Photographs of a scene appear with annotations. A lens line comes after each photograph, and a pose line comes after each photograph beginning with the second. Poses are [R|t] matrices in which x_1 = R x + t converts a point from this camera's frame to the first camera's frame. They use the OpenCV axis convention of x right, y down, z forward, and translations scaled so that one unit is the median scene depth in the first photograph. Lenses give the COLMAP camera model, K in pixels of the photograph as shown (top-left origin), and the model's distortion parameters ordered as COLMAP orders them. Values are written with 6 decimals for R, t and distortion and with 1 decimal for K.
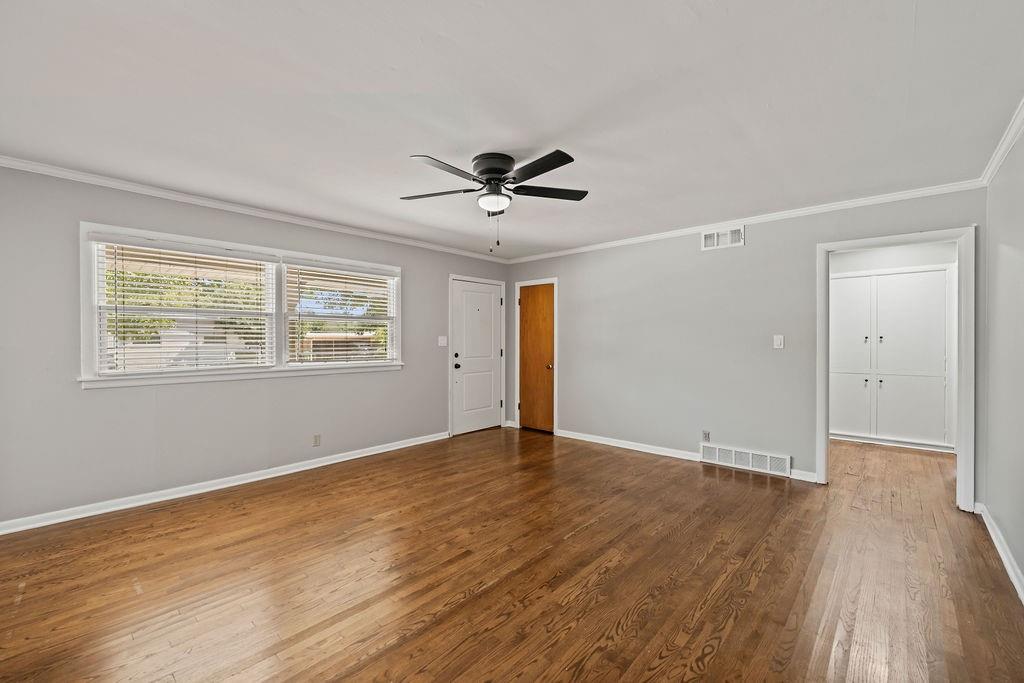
lens RADIAL K [[429.6, 0, 512.0], [0, 429.6, 341.5], [0, 0, 1]] dist [0.010699, -0.000140]
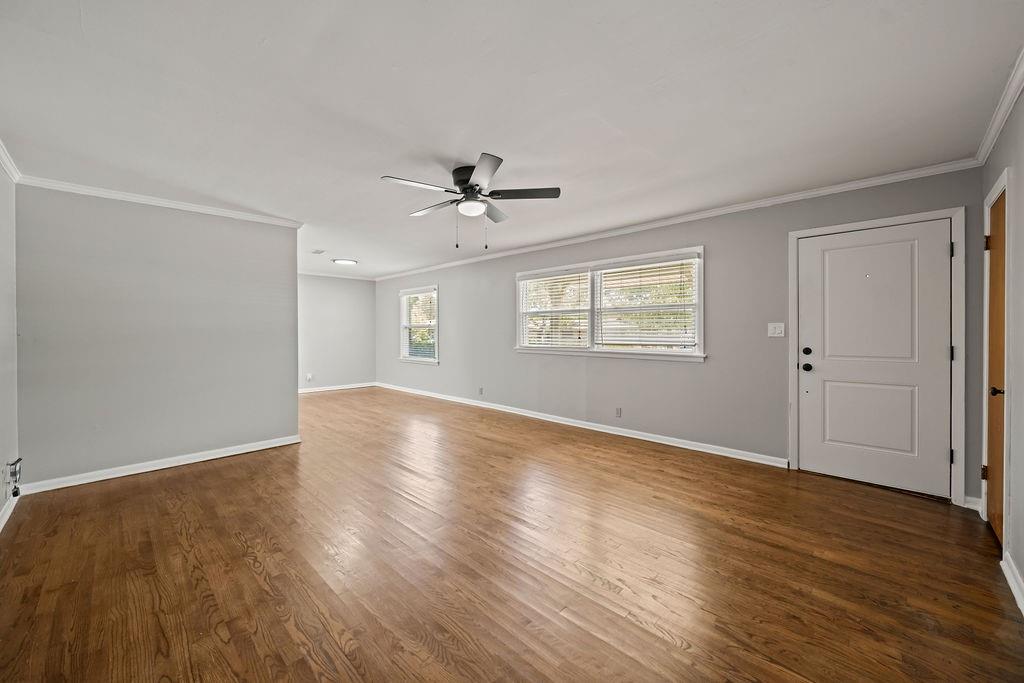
lens RADIAL K [[398.8, 0, 513.2], [0, 398.8, 334.8], [0, 0, 1]] dist [0.000313, -0.000004]
pose [[-0.045088, 0.009731, -0.998936, 0.696608], [-0.005665, 0.999934, 0.009996, 0.004455], [0.998967, 0.006109, -0.045030, 0.788792]]
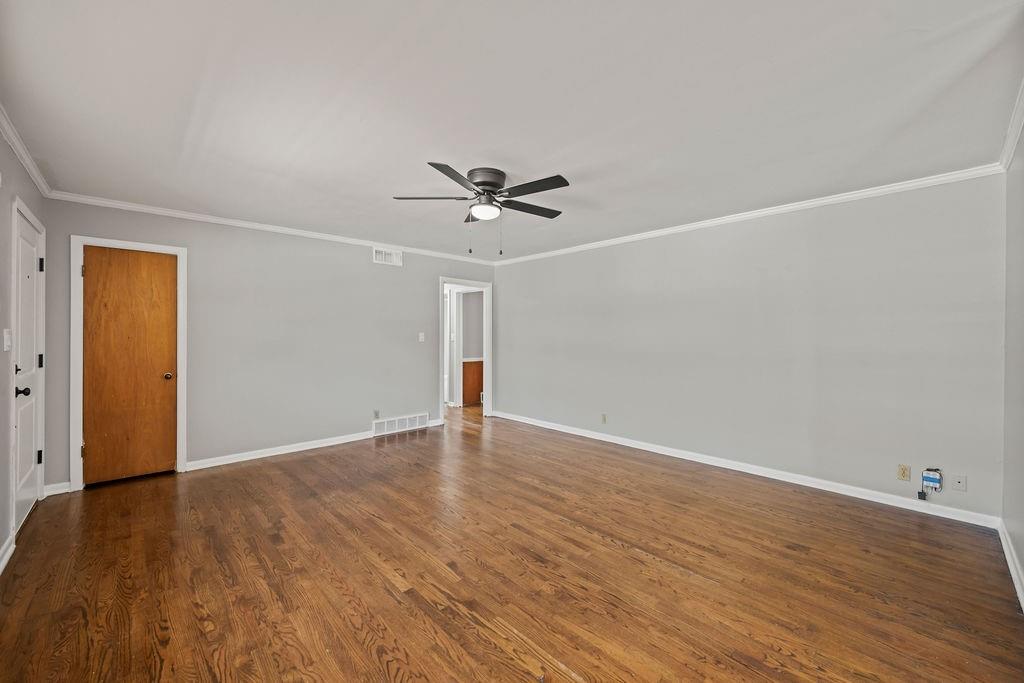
lens RADIAL K [[398.8, 0, 513.2], [0, 398.8, 334.8], [0, 0, 1]] dist [0.000313, -0.000004]
pose [[0.081758, 0.002087, 0.996650, -0.716498], [0.006427, 0.999976, -0.002621, -0.001543], [-0.996631, 0.006620, 0.081743, 0.577228]]
